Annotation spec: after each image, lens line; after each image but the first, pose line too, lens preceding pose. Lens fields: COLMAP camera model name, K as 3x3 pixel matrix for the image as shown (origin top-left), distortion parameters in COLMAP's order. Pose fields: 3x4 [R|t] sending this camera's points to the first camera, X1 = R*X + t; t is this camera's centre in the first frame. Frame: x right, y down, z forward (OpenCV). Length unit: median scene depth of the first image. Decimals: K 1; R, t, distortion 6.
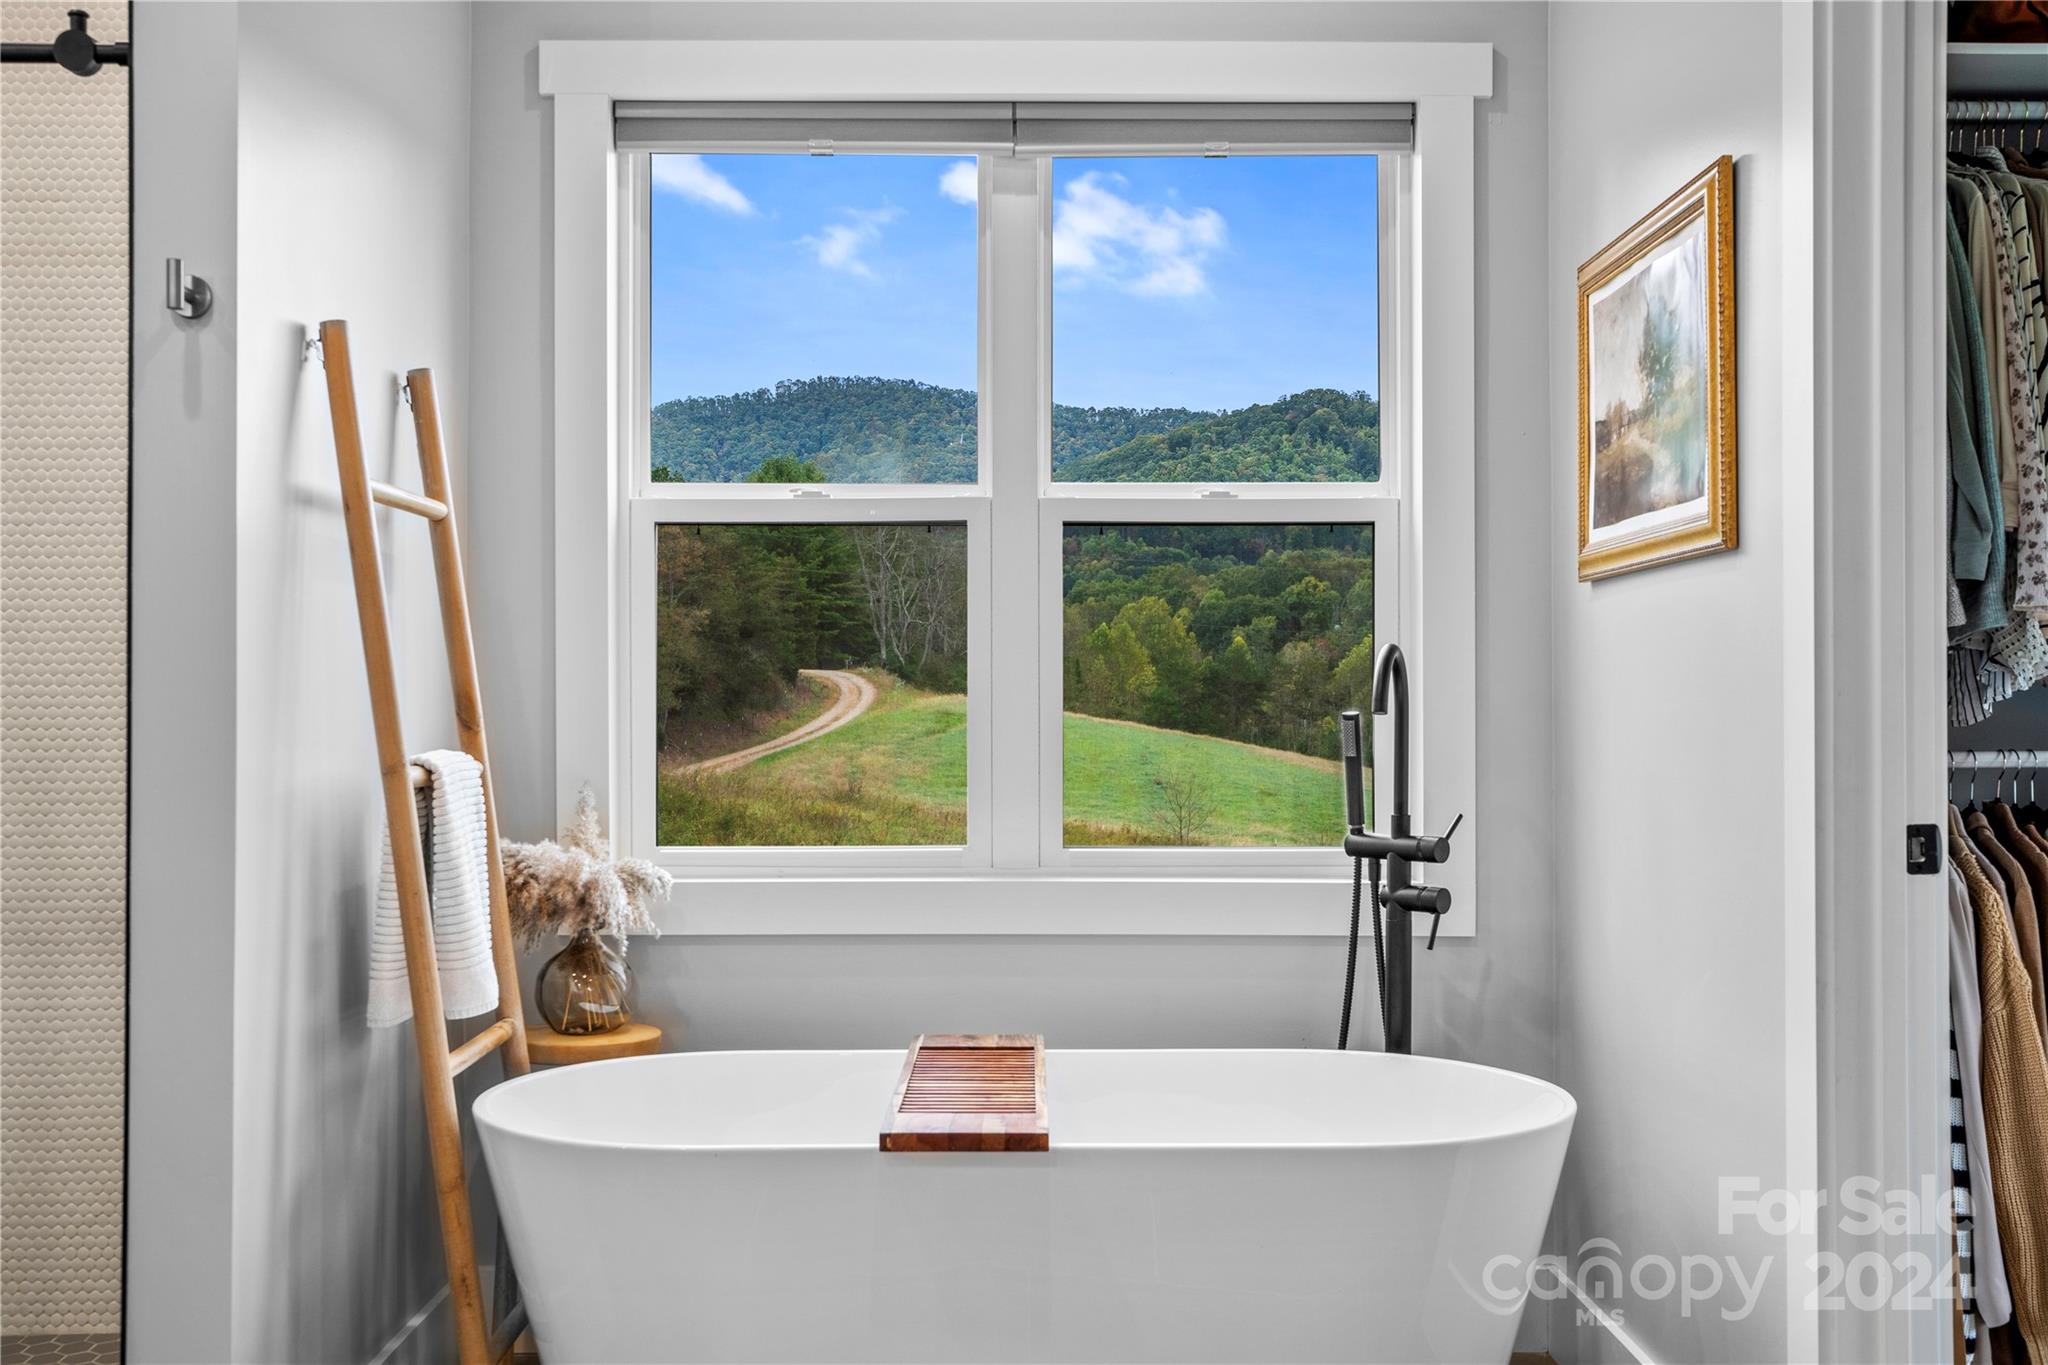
lens RADIAL K [[2113.2, 0, 1044.4], [0, 2113.2, 697.3], [0, 0, 1]] dist [0.013260, 0.000000]
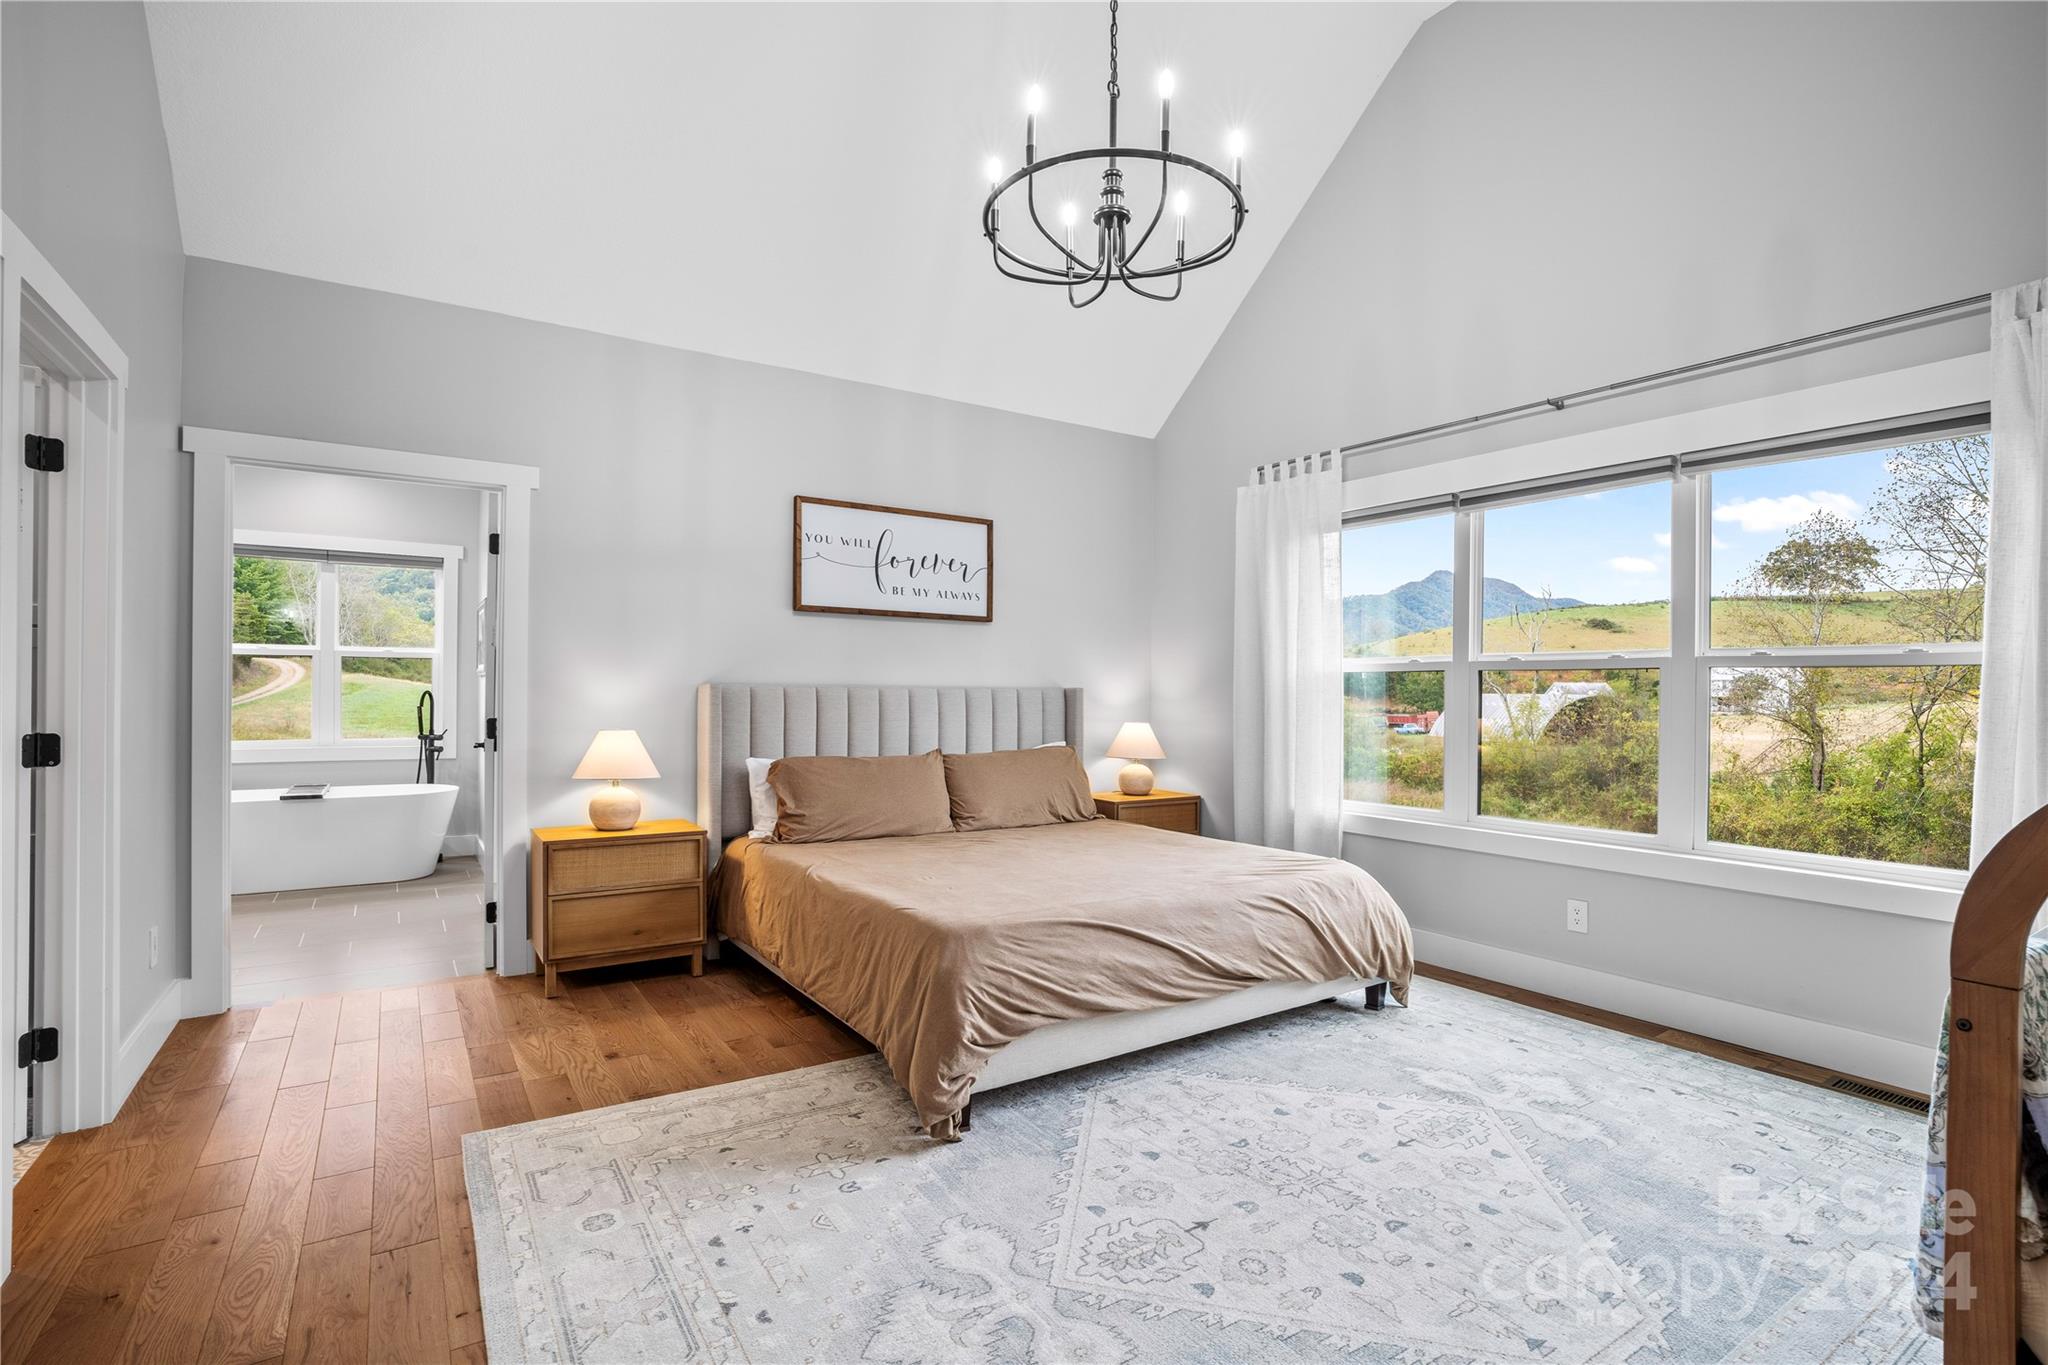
lens RADIAL K [[980.3, 0, 1042.8], [0, 980.3, 696.1], [0, 0, 1]] dist [-0.041322, 0.012940]
pose [[0.839341, 0.011155, 0.543491, 0.143259], [-0.019024, 0.999780, 0.008861, -0.052470], [-0.543272, -0.017777, 0.839369, -1.323416]]
